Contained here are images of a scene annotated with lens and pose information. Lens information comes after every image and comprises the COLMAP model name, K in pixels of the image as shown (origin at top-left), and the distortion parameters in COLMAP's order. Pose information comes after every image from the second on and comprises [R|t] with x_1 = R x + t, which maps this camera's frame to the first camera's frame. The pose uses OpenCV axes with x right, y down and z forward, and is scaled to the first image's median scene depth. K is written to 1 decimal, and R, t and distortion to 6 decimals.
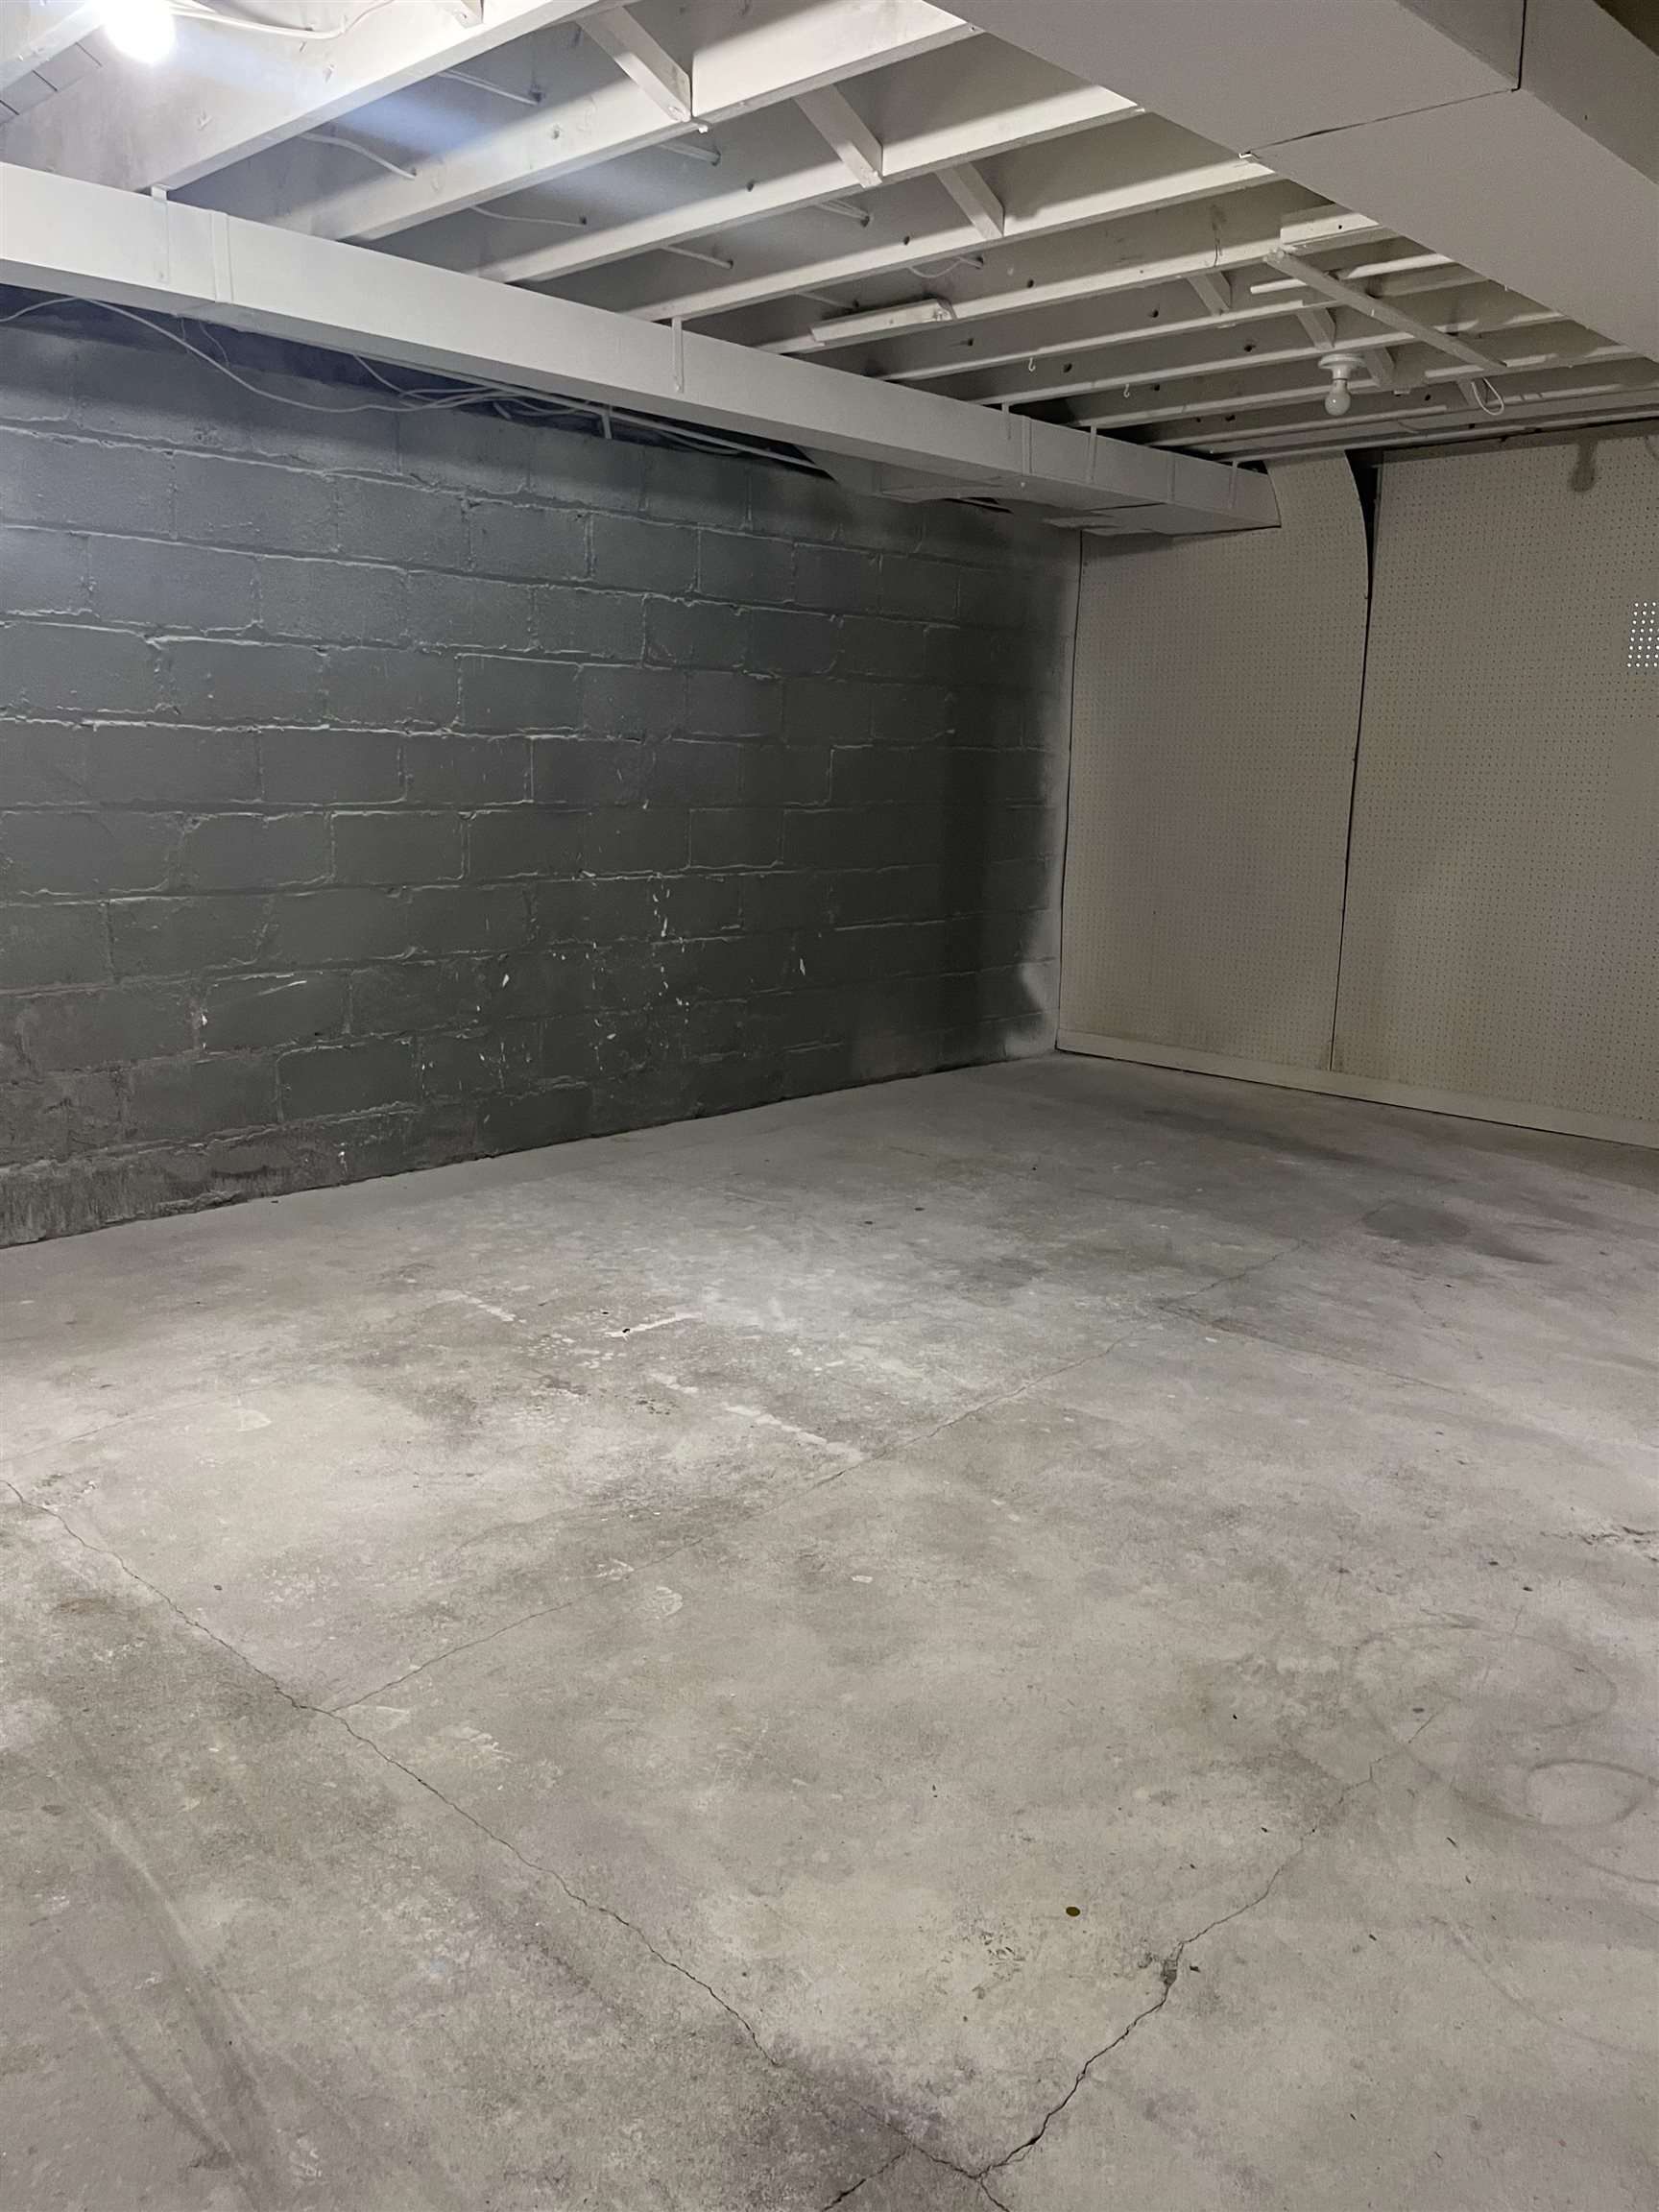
lens RADIAL K [[1668.7, 0, 829.5], [0, 1668.7, 1106.0], [0, 0, 1]] dist [0.069861, -0.089232]
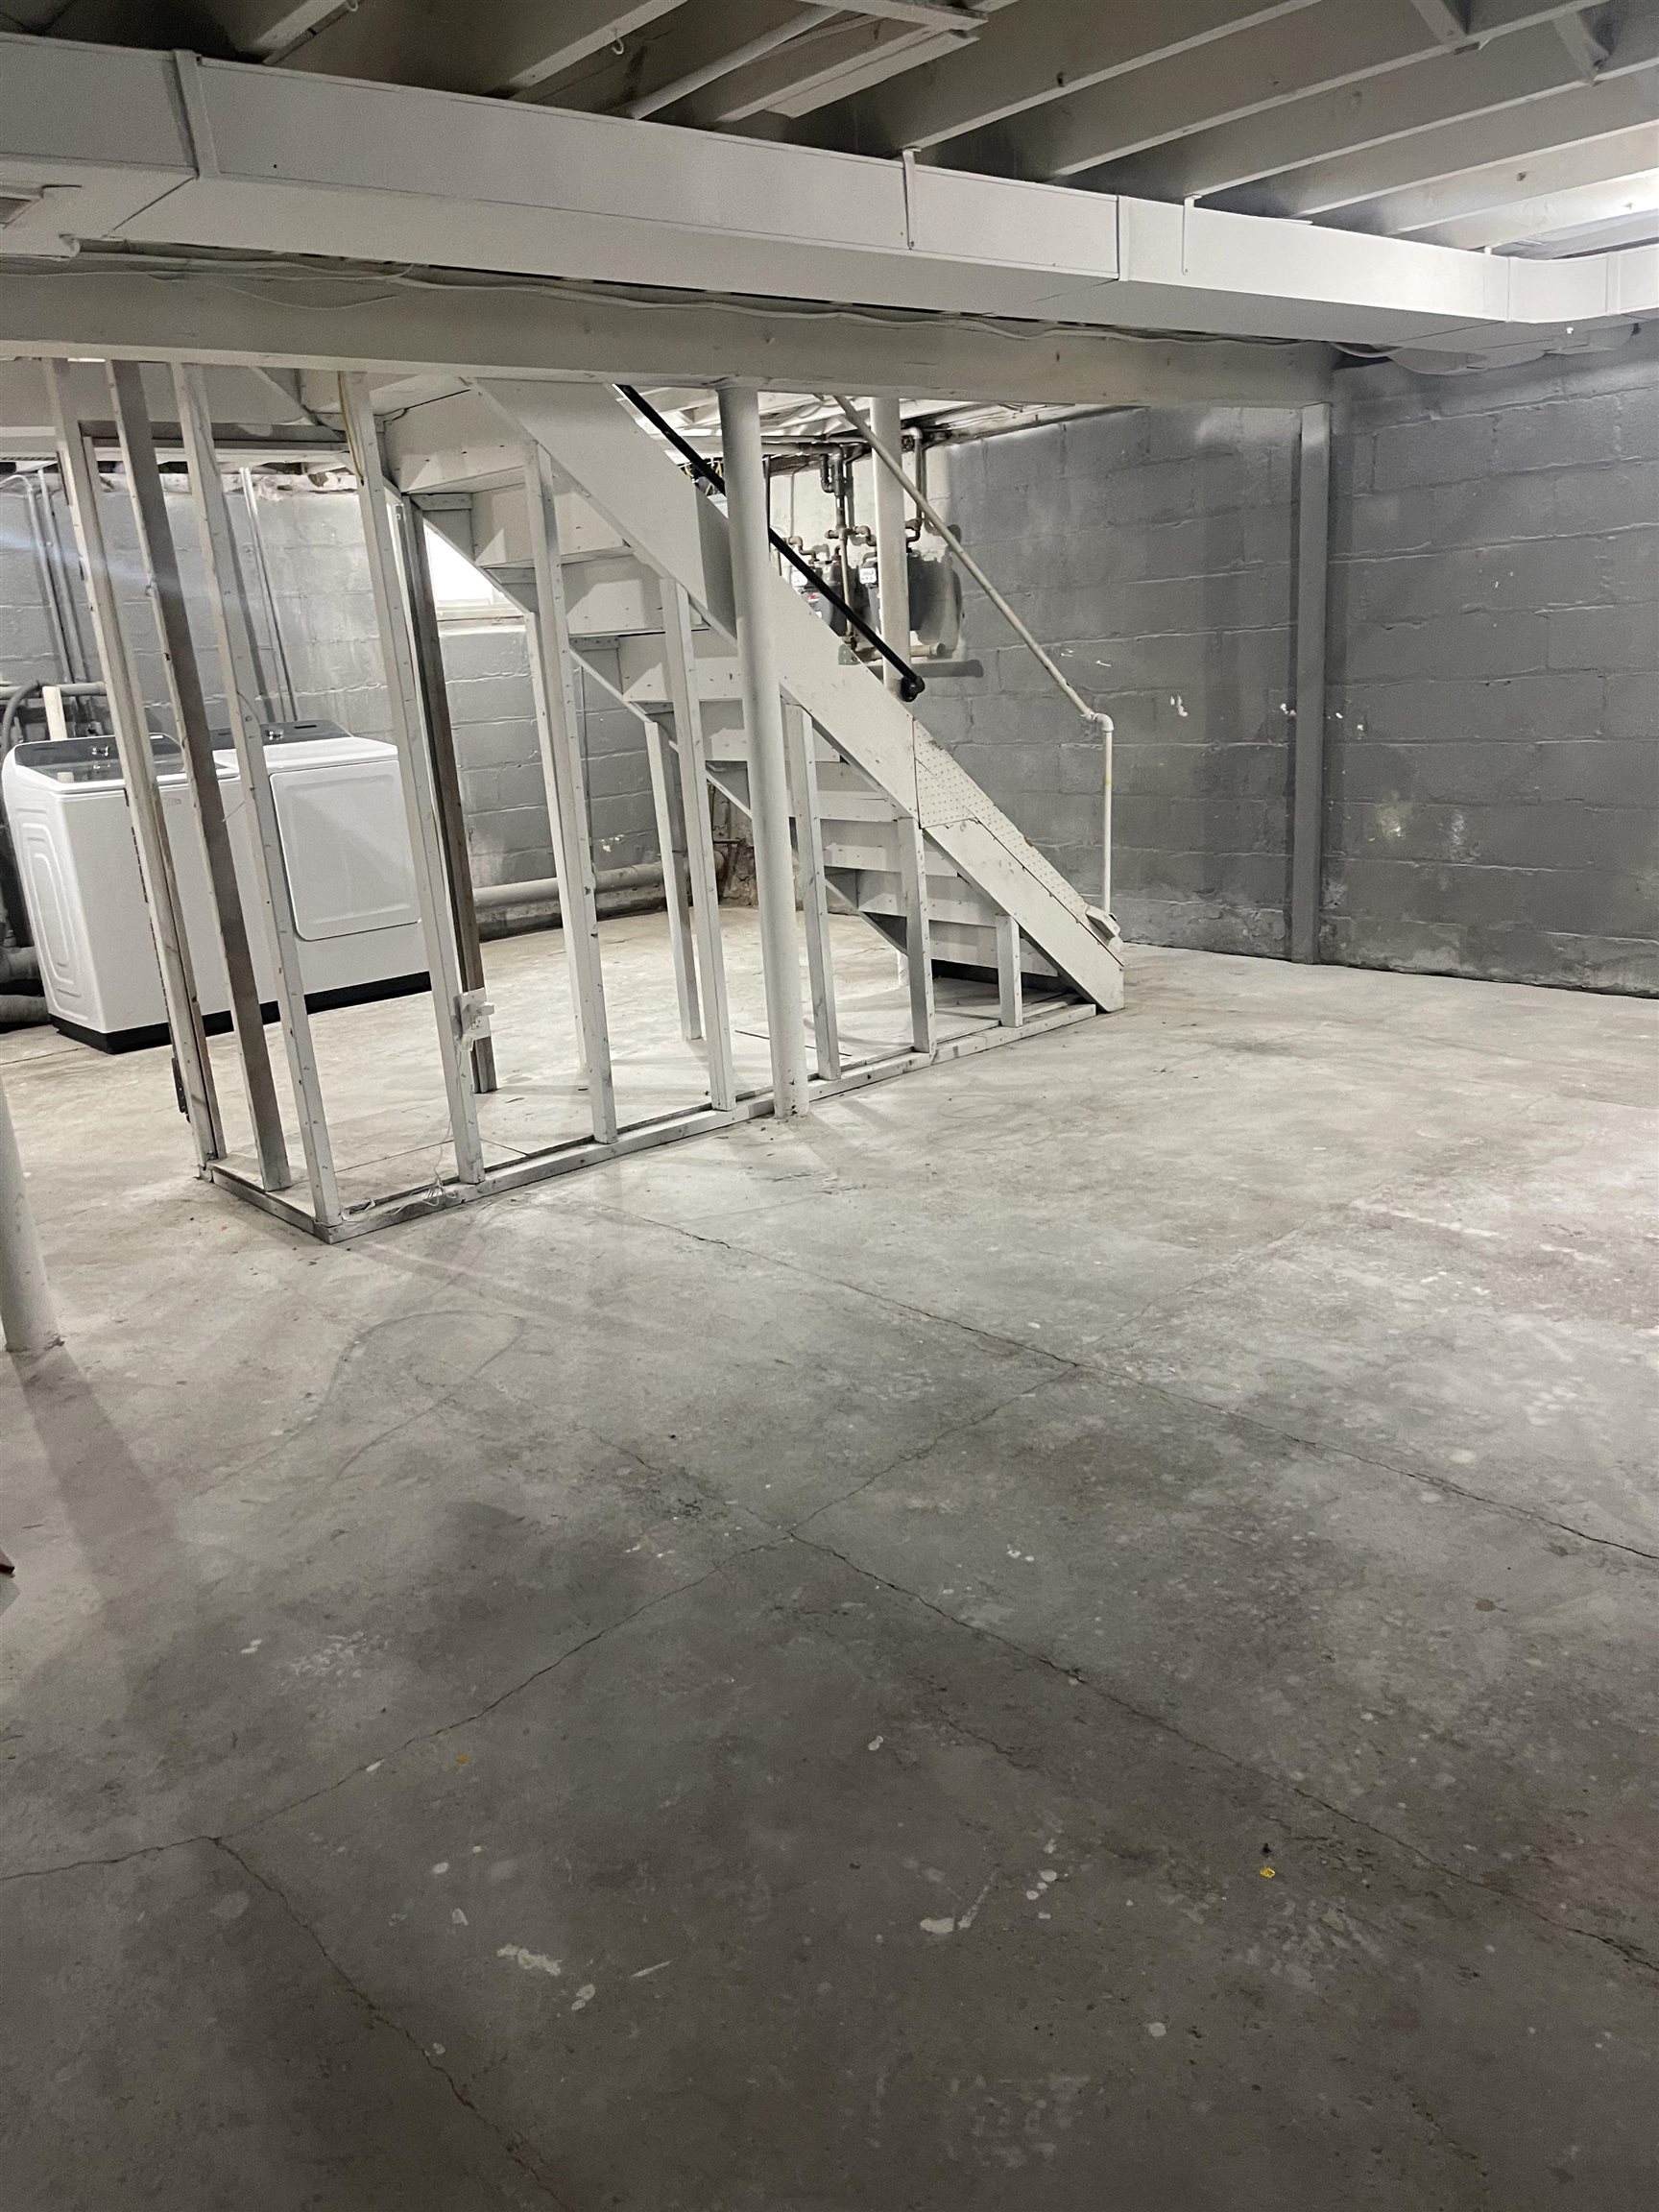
lens RADIAL K [[1668.7, 0, 829.5], [0, 1668.7, 1106.0], [0, 0, 1]] dist [0.069861, -0.089232]
pose [[-0.995953, 0.026384, 0.085921, 0.293124], [0.063546, 0.882751, 0.465523, -0.463111], [-0.063565, 0.469099, -0.880855, 2.006447]]
